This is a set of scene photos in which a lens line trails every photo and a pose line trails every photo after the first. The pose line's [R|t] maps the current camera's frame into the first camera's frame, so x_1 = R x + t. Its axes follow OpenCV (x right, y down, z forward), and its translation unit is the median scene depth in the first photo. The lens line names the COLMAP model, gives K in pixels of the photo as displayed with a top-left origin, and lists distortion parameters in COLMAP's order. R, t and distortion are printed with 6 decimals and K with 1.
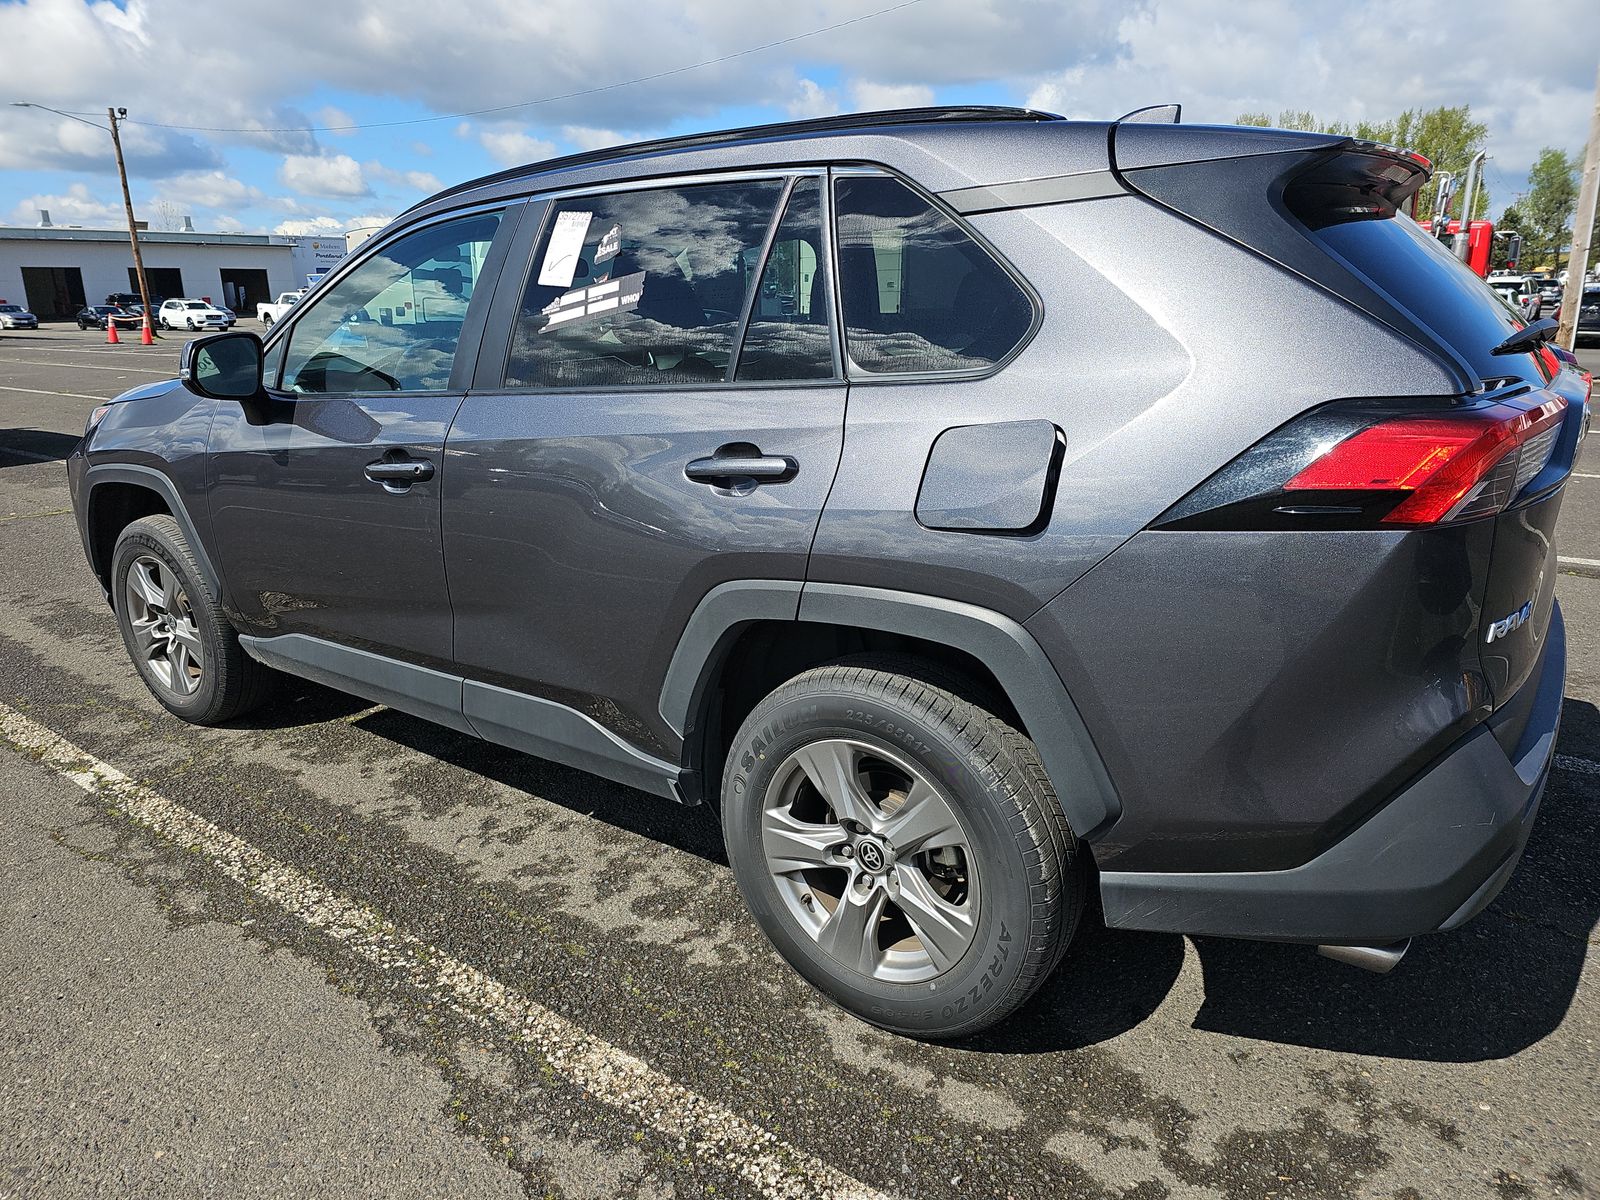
lens RADIAL K [[1090.1, 0, 799.7], [0, 1090.1, 605.9], [0, 0, 1]] dist [0.012647, -0.022023]
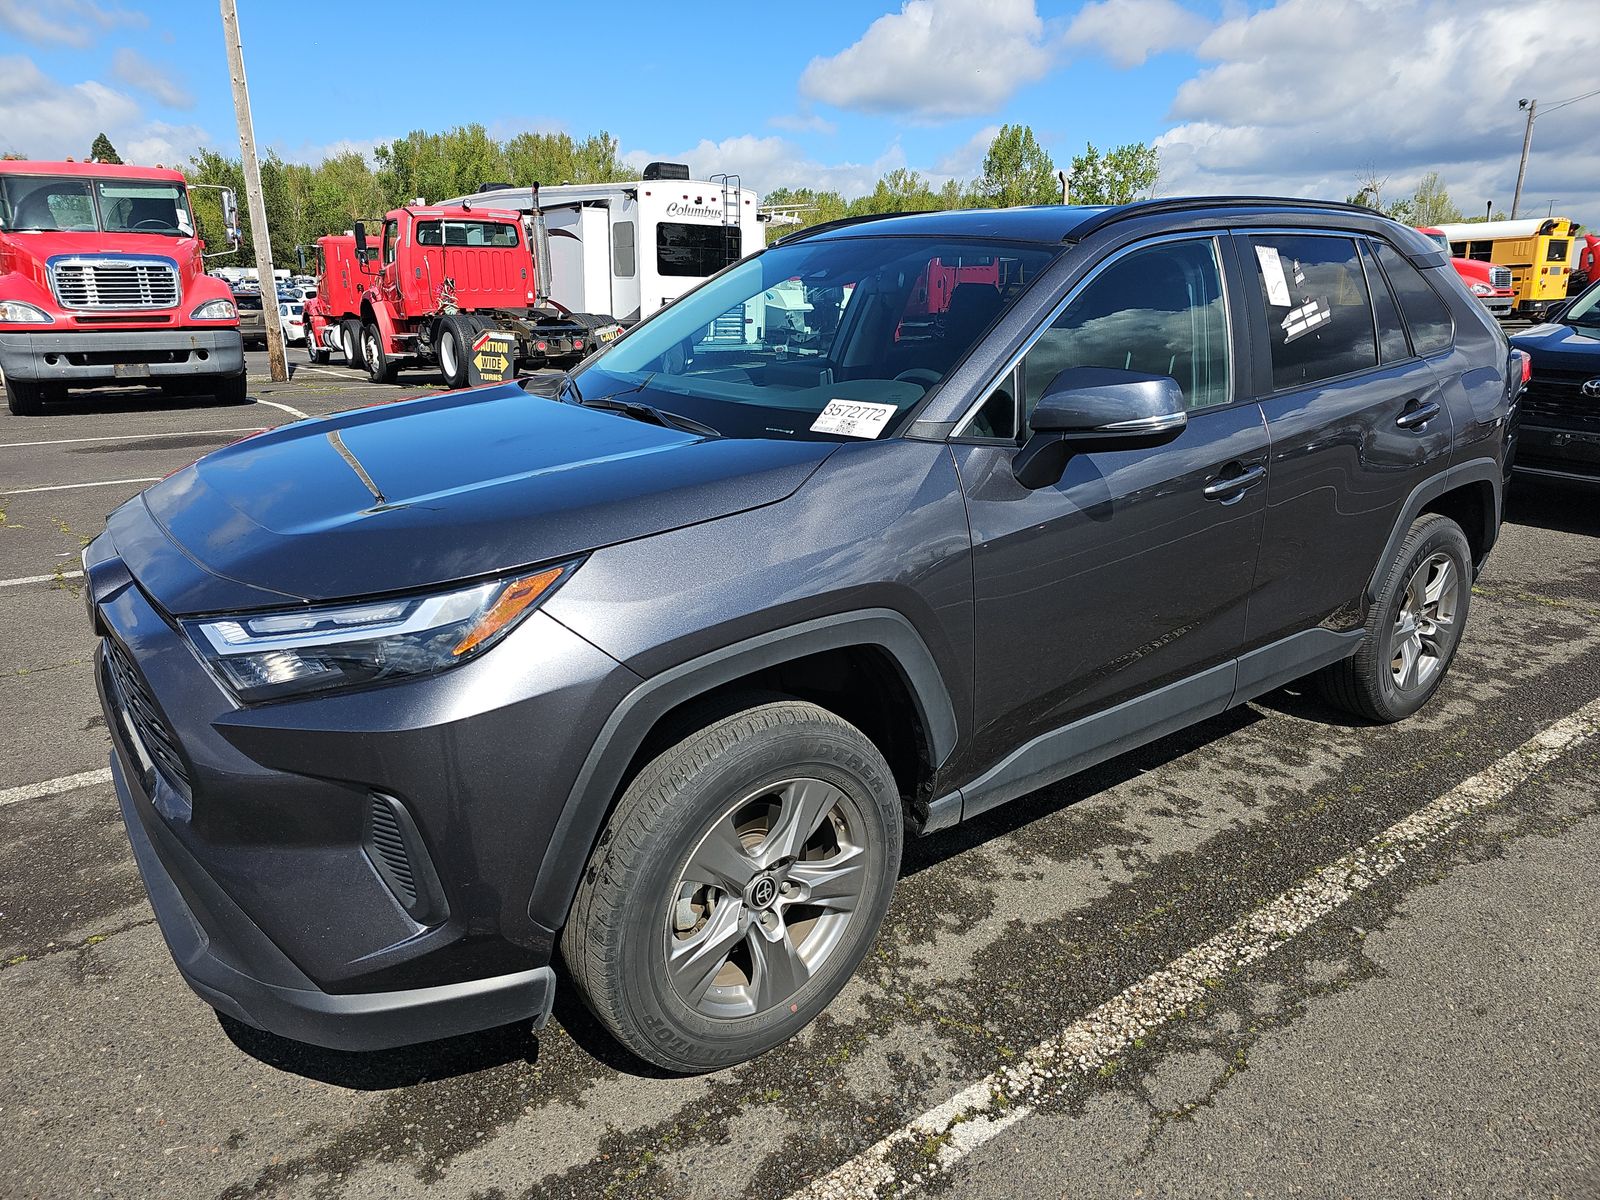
lens RADIAL K [[1090.1, 0, 802.1], [0, 1090.1, 590.4], [0, 0, 1]] dist [0.012647, -0.022023]
pose [[0.274261, -0.257870, 0.926436, -1.502641], [0.265239, 0.946292, 0.184875, -0.335374], [-0.924353, 0.195023, 0.327928, 1.077804]]
